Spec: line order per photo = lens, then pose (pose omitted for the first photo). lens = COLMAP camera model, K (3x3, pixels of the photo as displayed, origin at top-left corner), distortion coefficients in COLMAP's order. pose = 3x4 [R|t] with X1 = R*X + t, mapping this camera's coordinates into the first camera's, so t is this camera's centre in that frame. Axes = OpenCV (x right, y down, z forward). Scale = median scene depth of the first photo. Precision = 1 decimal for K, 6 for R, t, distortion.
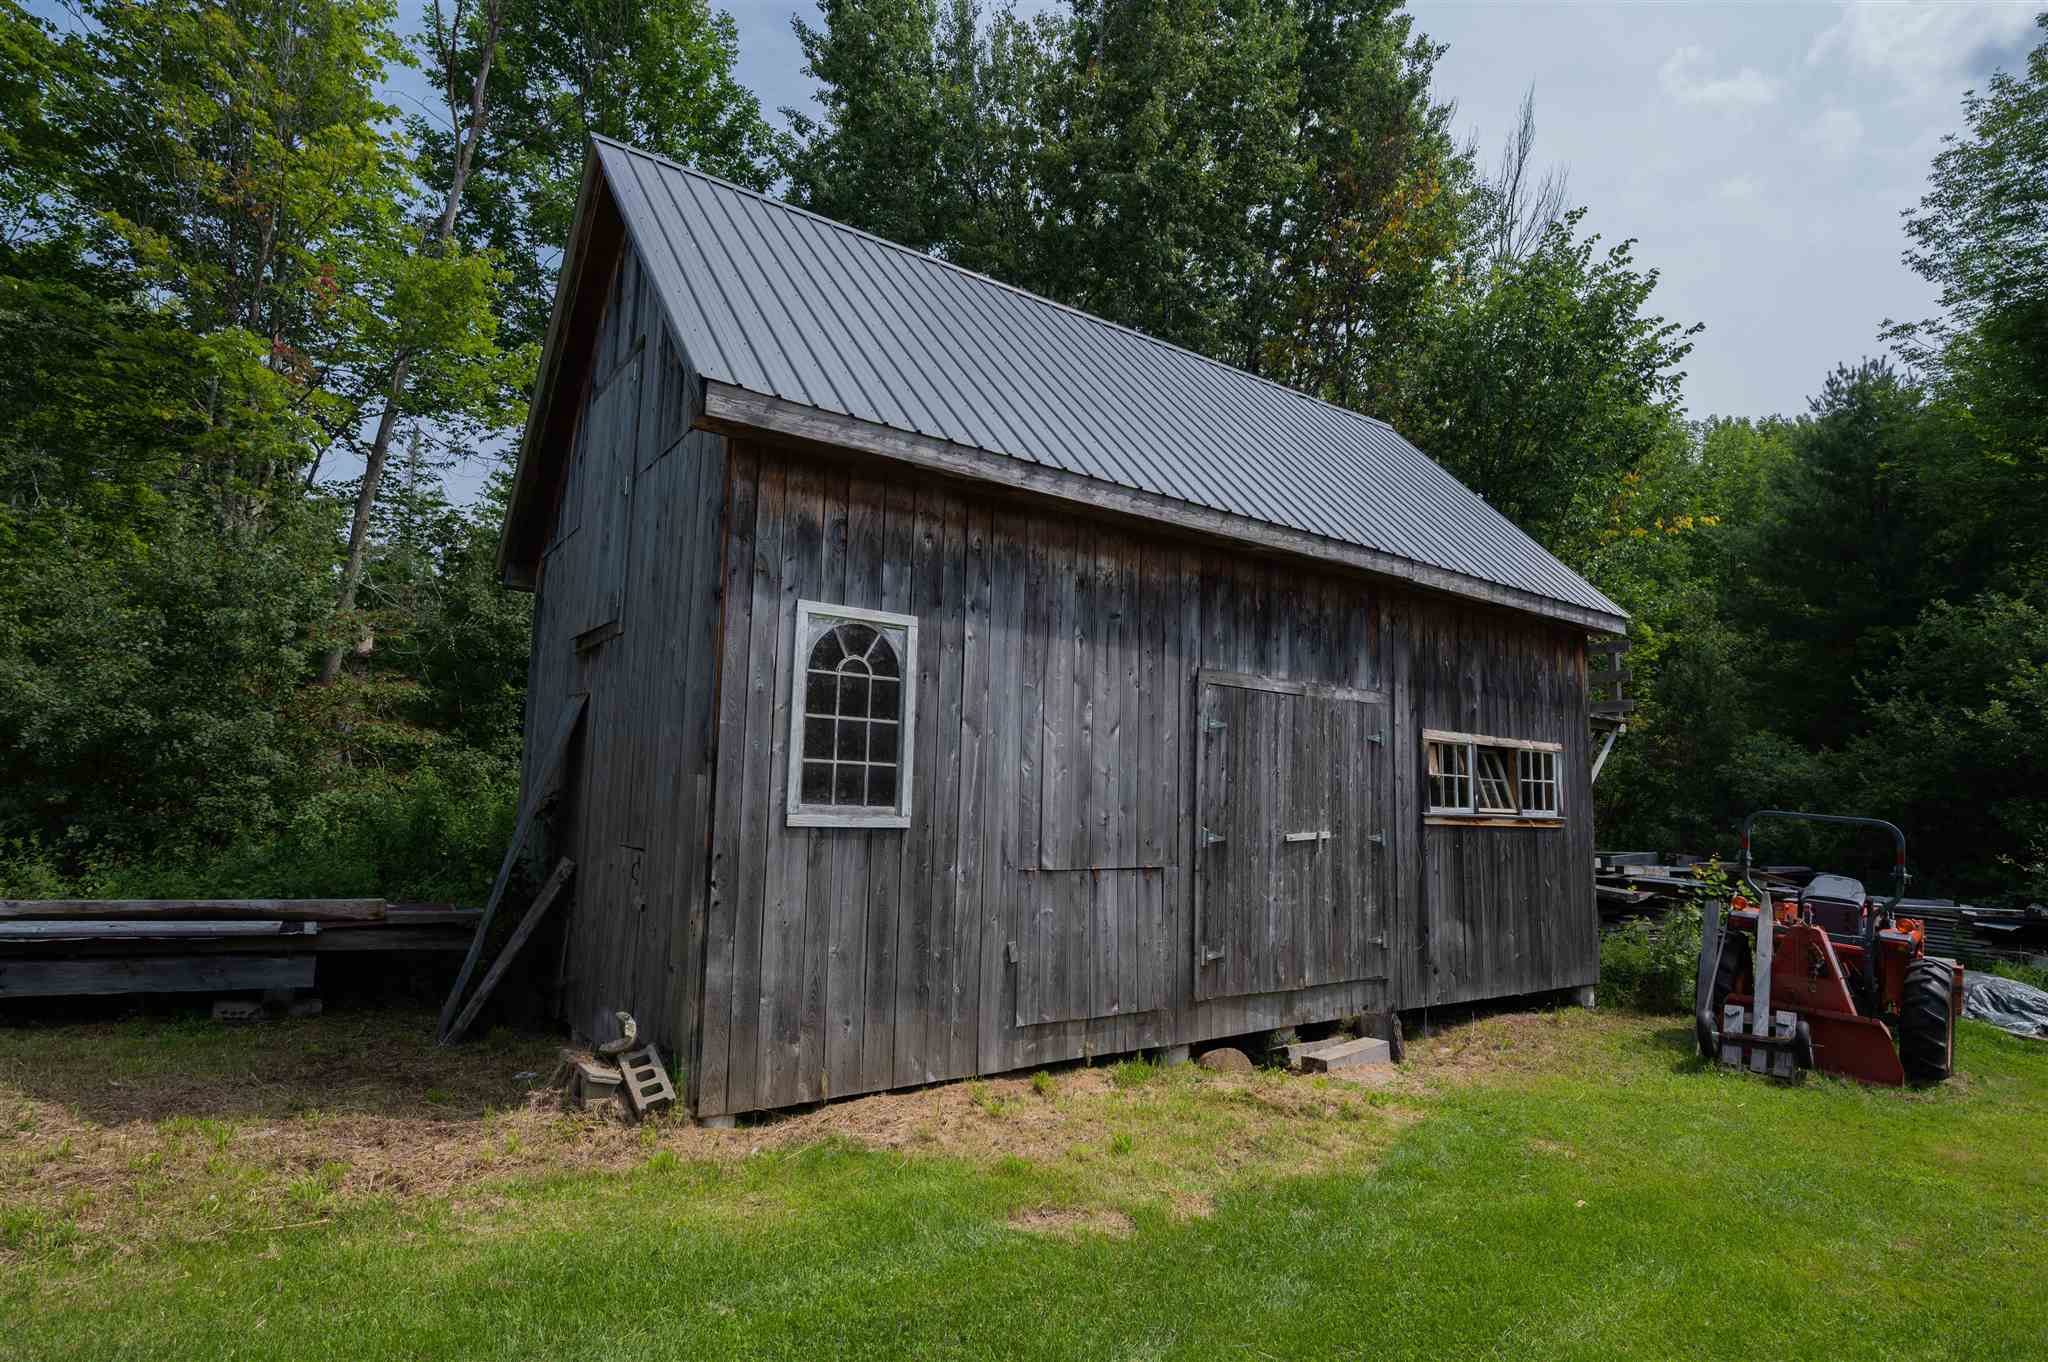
lens RADIAL K [[1047.3, 0, 1014.1], [0, 1047.3, 689.4], [0, 0, 1]] dist [-0.001146, 0.000562]
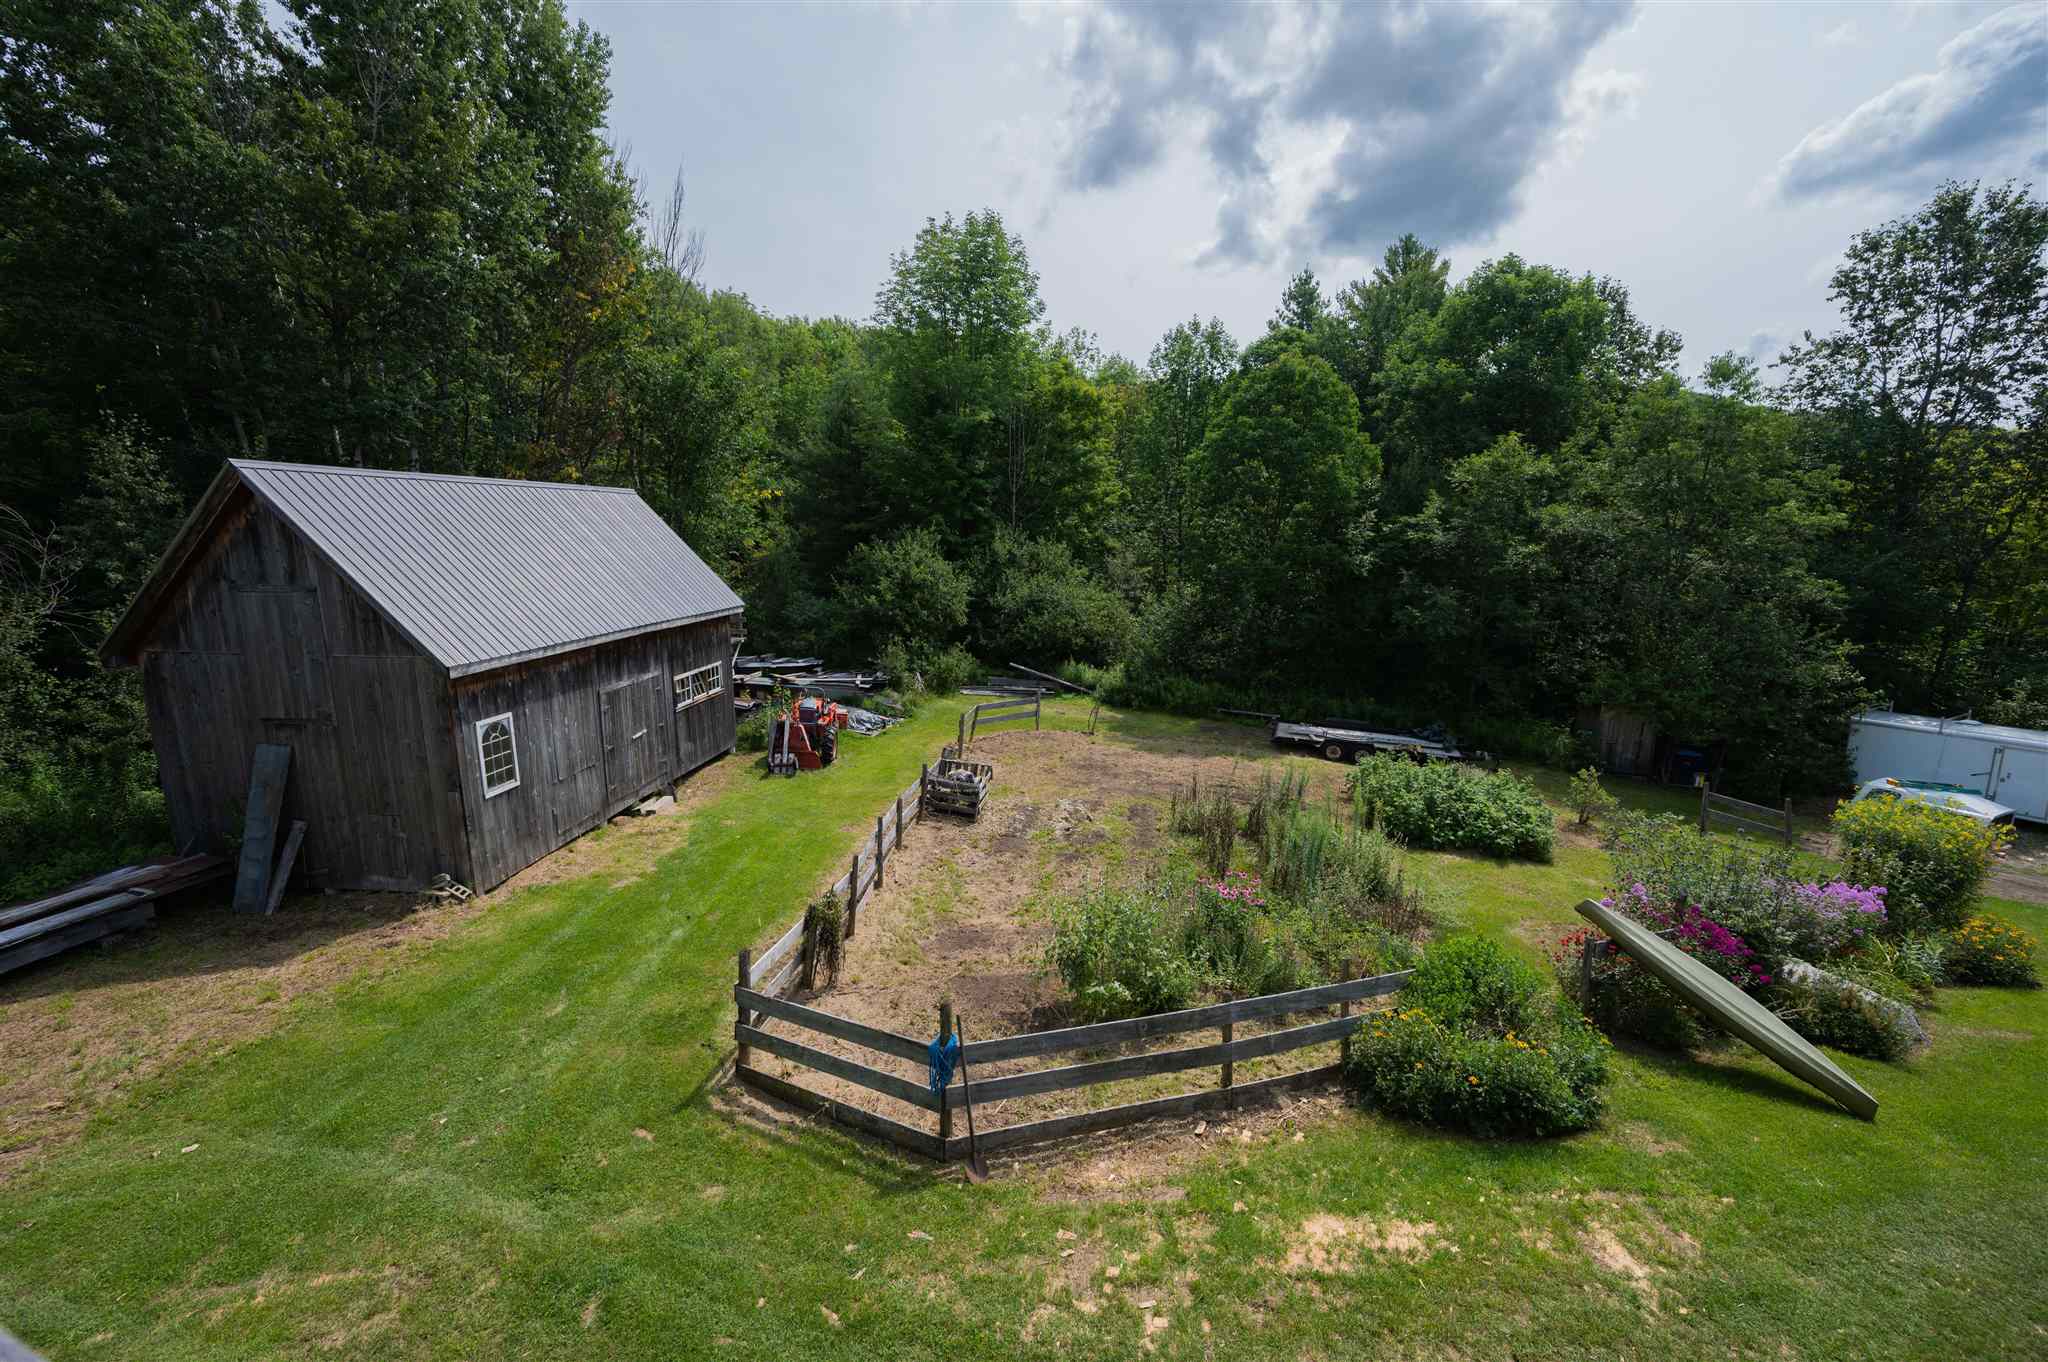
lens RADIAL K [[806.2, 0, 1020.5], [0, 806.2, 689.5], [0, 0, 1]] dist [-0.000721, 0.000182]
pose [[0.659487, -0.168395, 0.732612, -0.622571], [-0.077092, 0.954297, 0.288747, -0.696321], [-0.747753, -0.246903, 0.616364, -1.077435]]
